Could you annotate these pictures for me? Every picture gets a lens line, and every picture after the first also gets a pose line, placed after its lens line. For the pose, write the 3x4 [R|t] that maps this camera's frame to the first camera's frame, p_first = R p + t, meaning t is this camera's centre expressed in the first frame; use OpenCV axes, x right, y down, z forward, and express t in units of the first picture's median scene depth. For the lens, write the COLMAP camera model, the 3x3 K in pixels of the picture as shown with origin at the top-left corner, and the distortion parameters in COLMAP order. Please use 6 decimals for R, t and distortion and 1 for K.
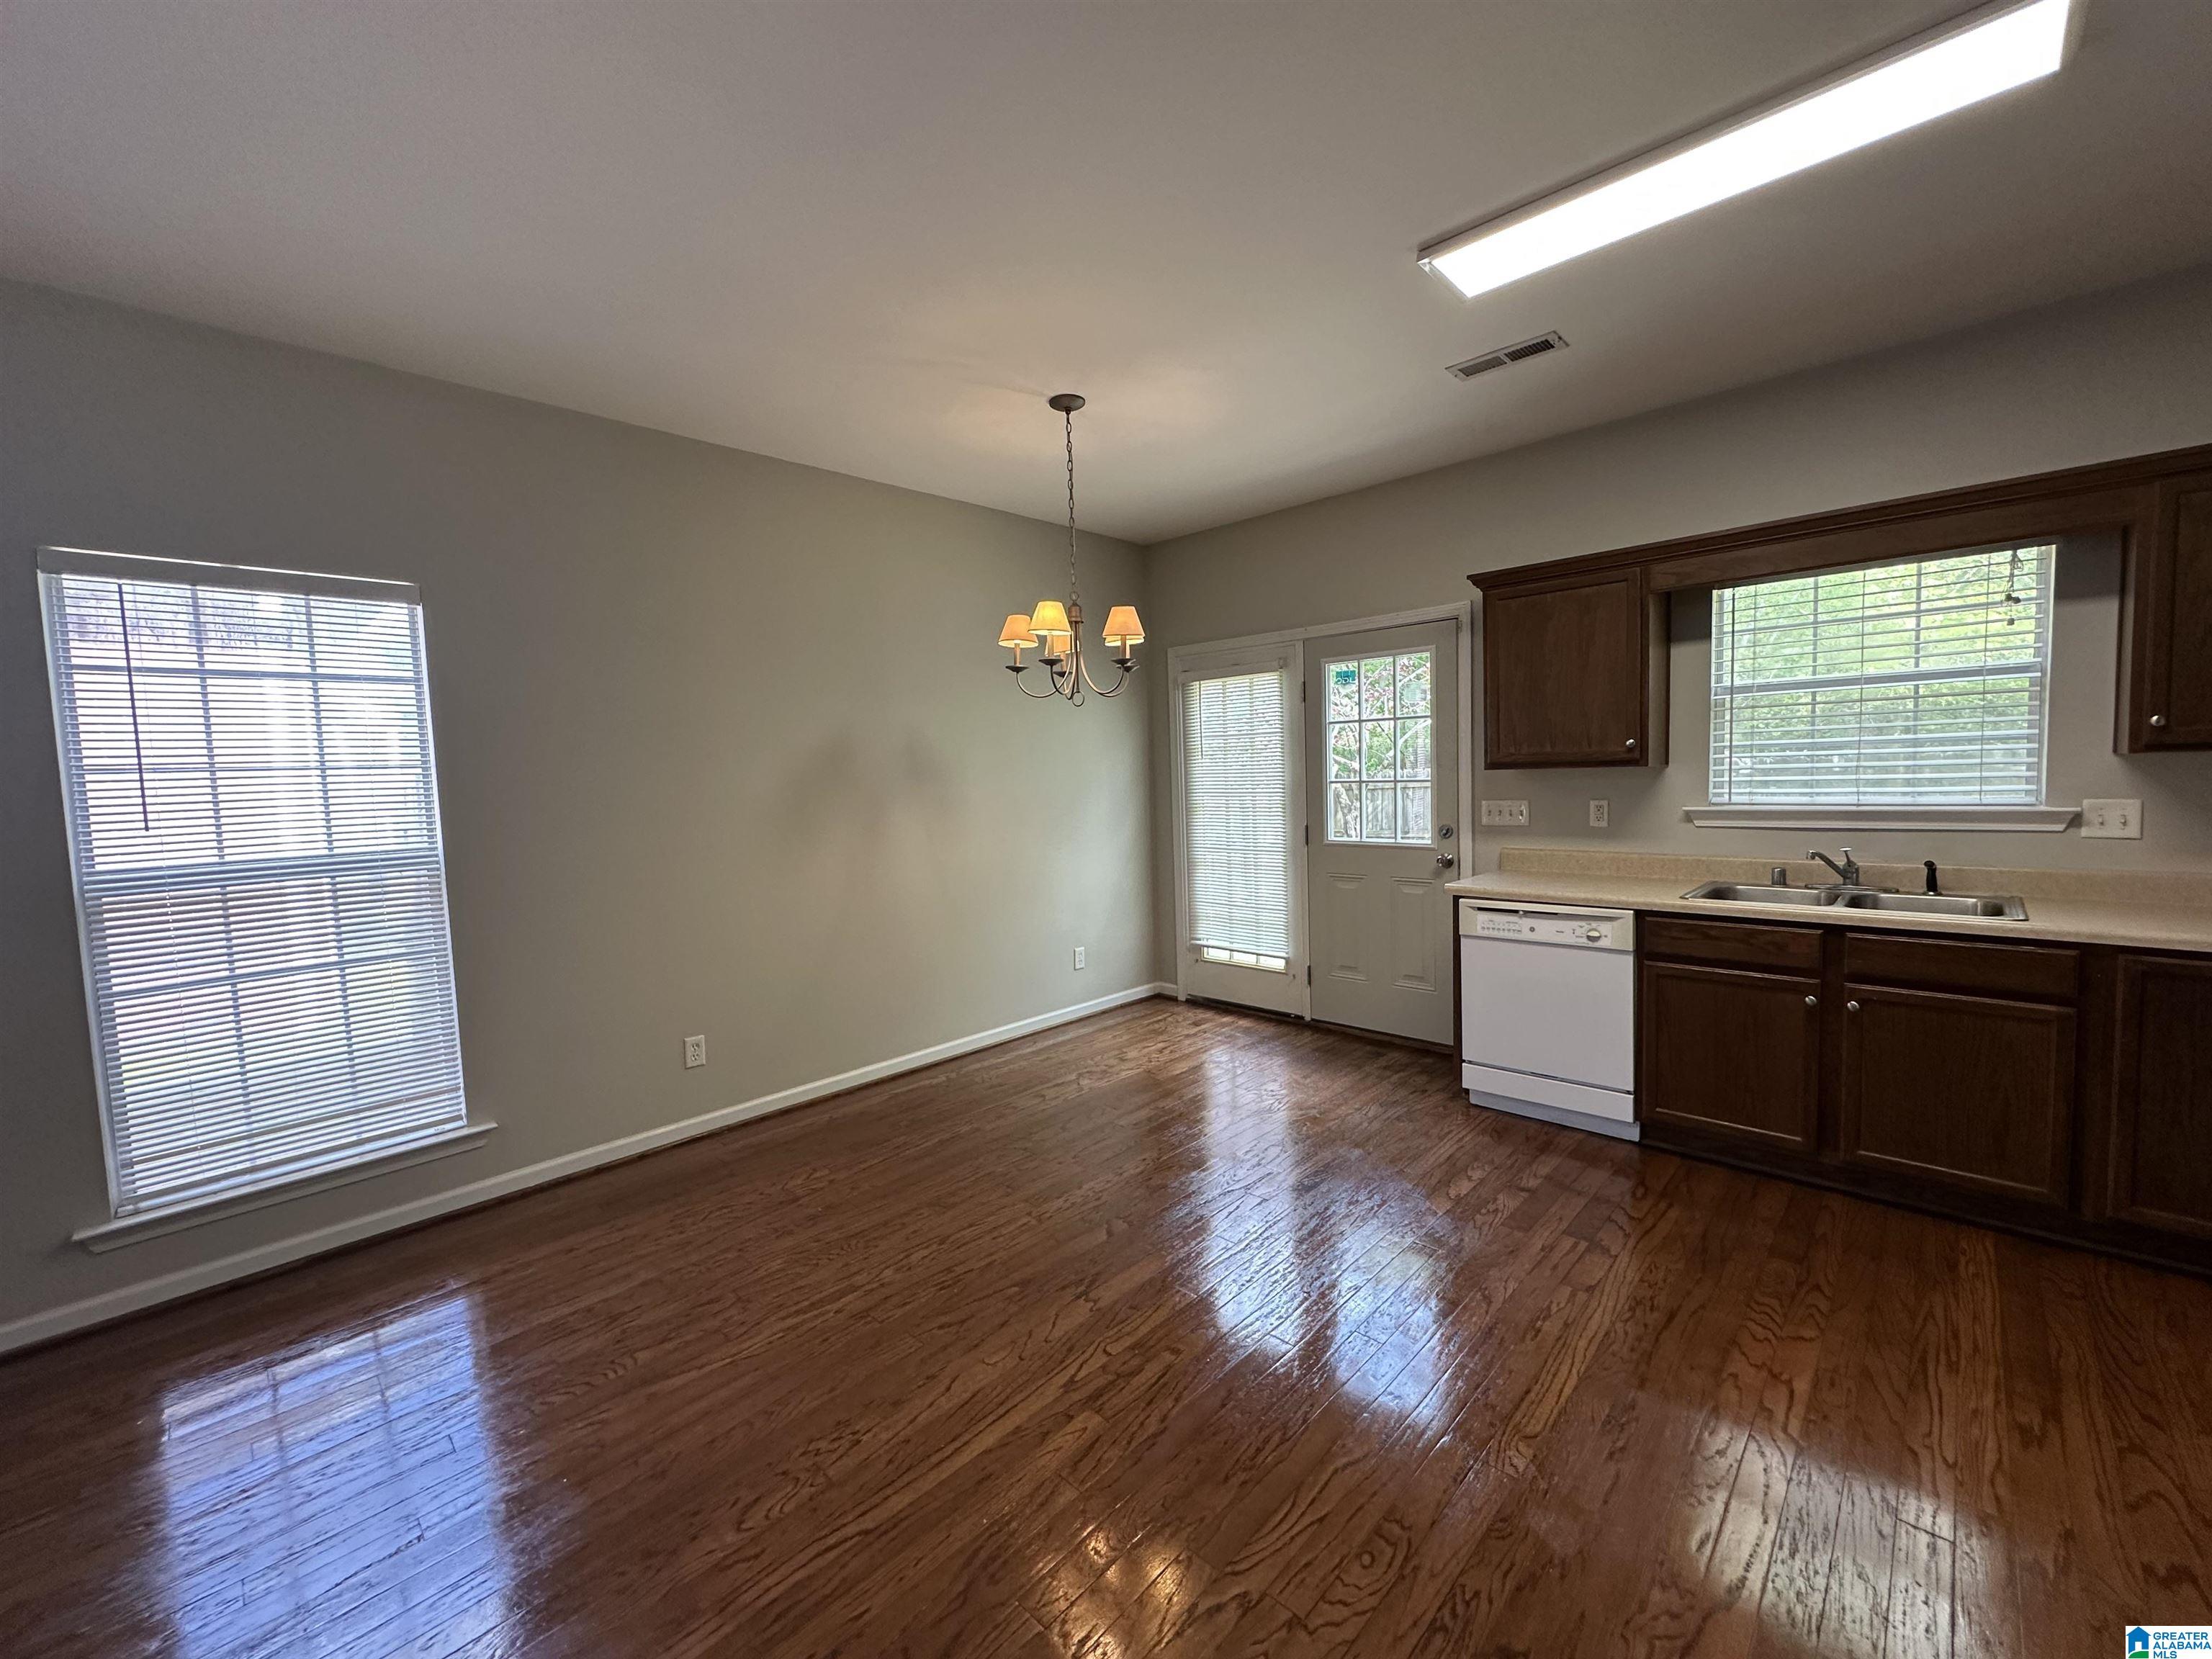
lens RADIAL K [[885.4, 0, 1106.0], [0, 885.4, 829.5], [0, 0, 1]] dist [-0.000245, 0.000354]
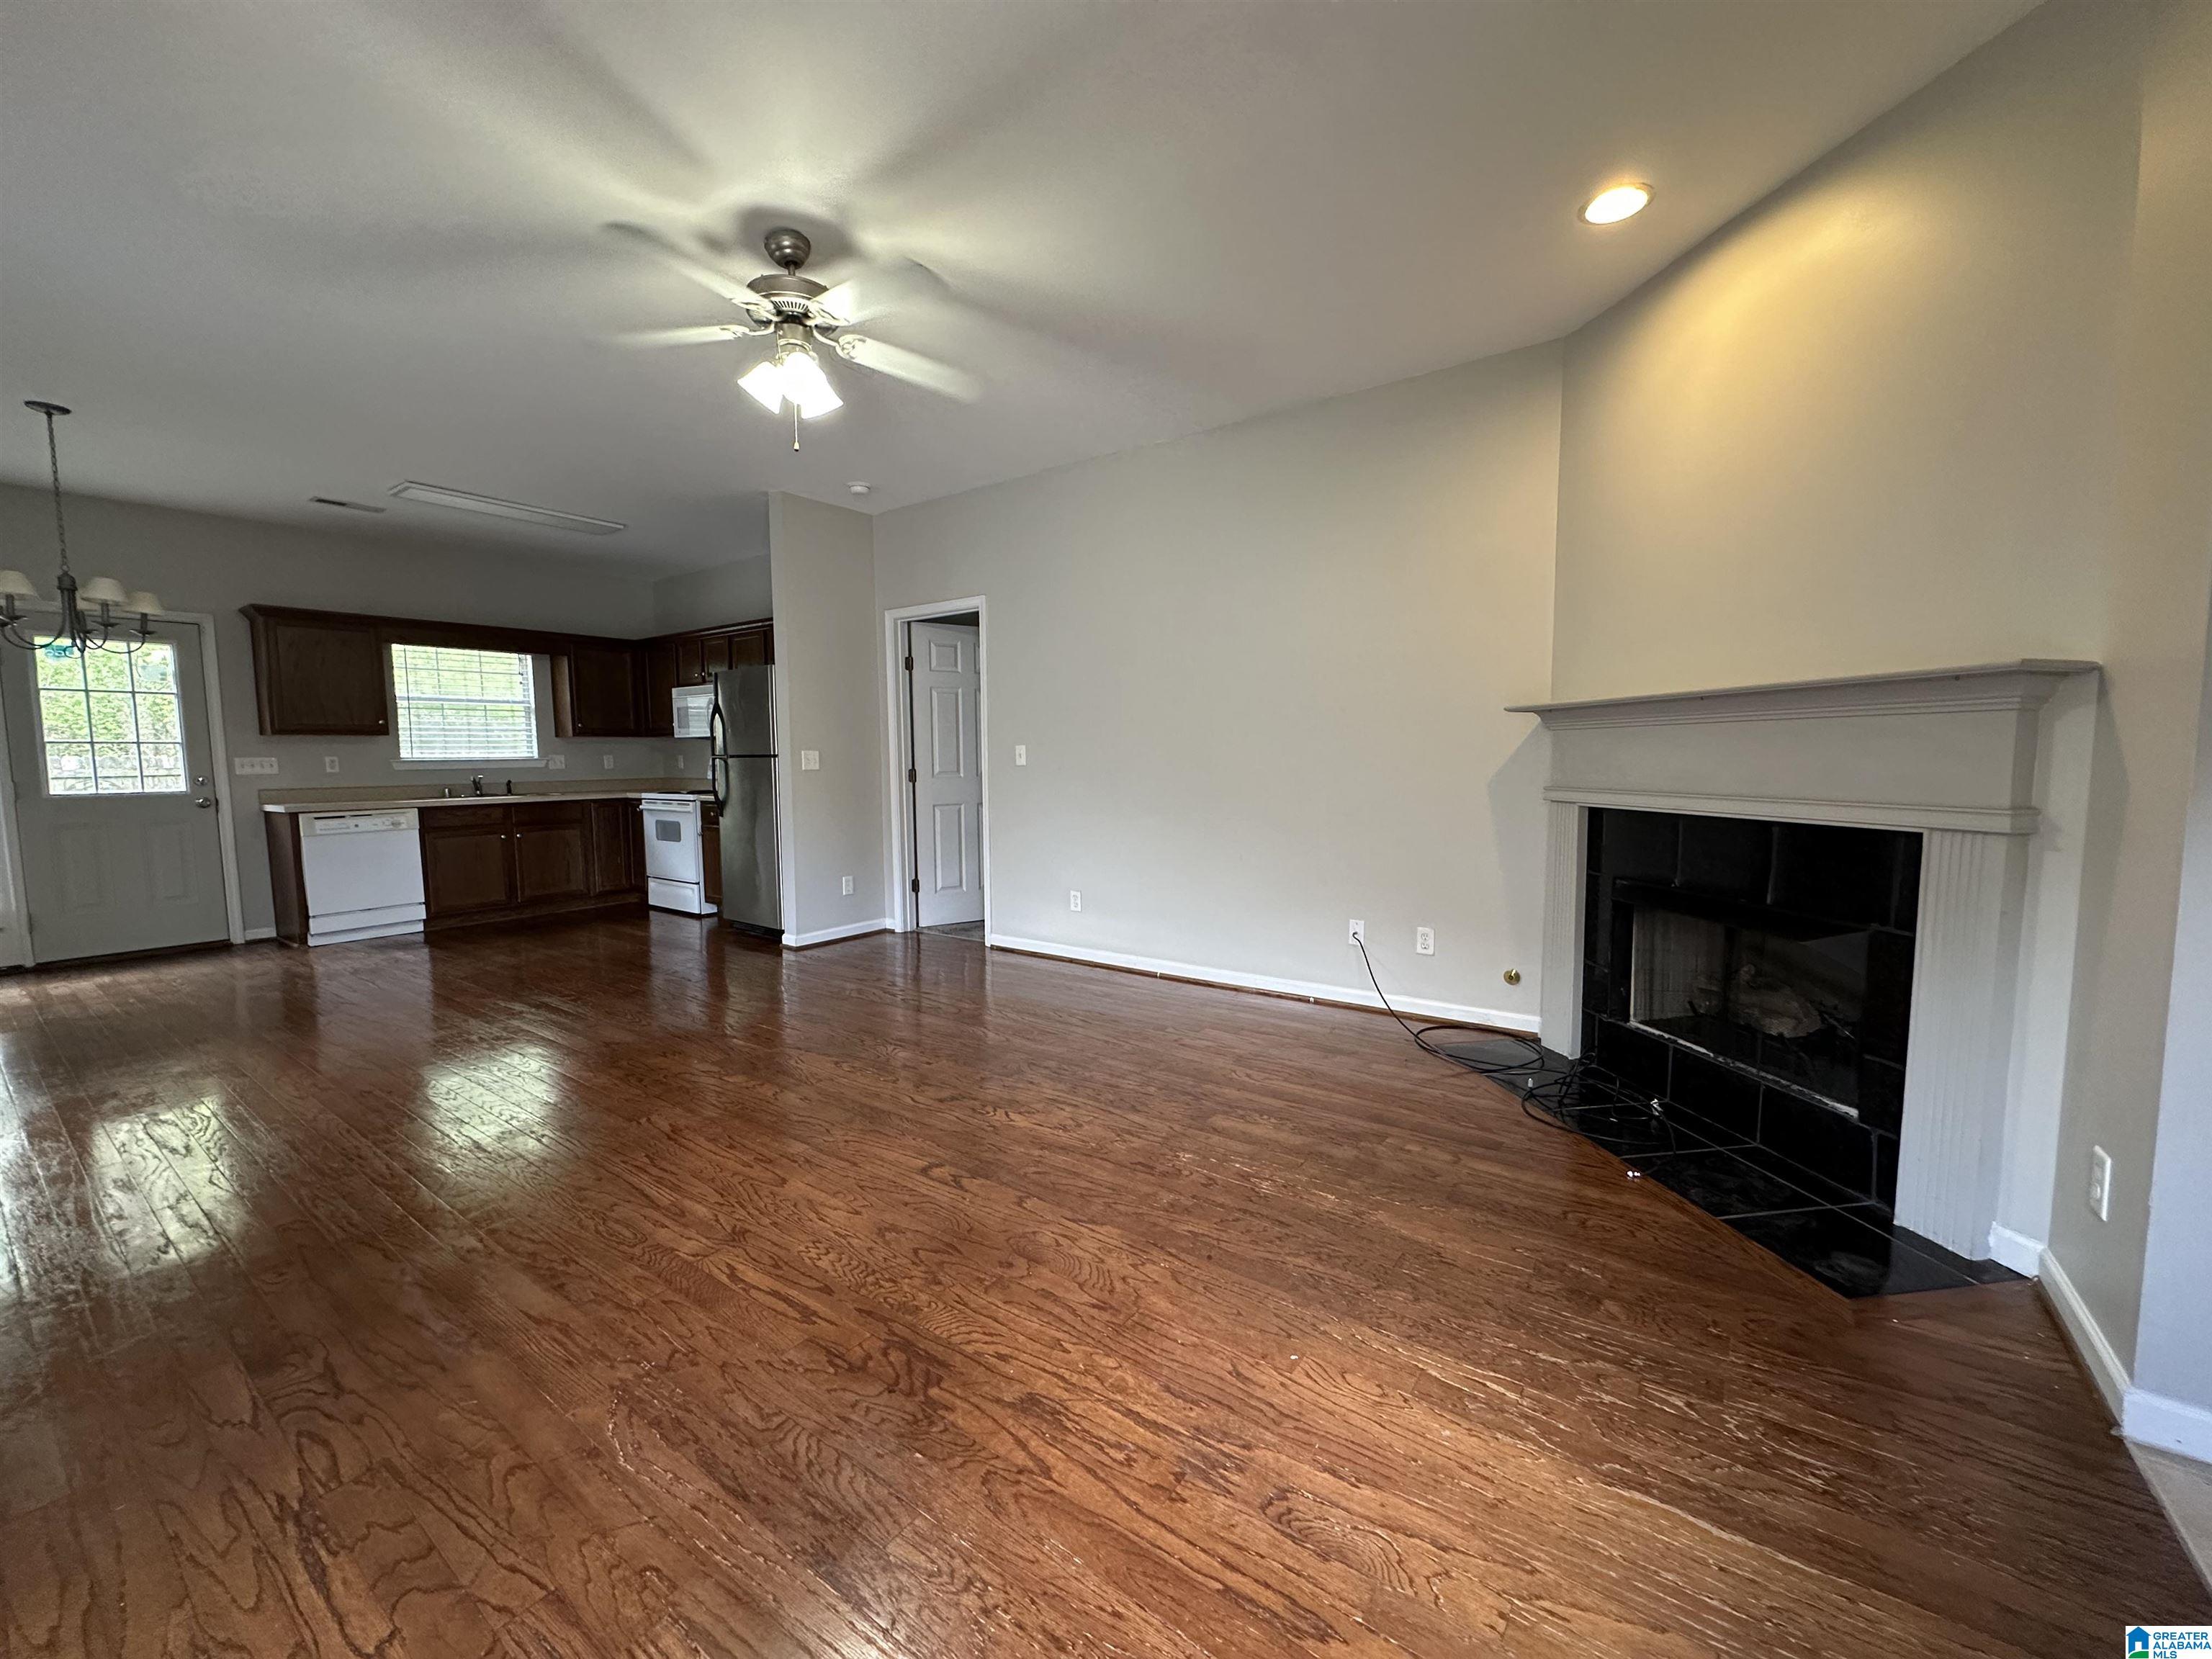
lens RADIAL K [[881.7, 0, 1106.0], [0, 881.7, 829.5], [0, 0, 1]] dist [-0.001277, -0.000029]
pose [[-0.141866, -0.047379, 0.988751, -1.469647], [0.083621, 0.994710, 0.059663, 0.143985], [-0.986348, 0.091144, -0.137154, -0.211625]]
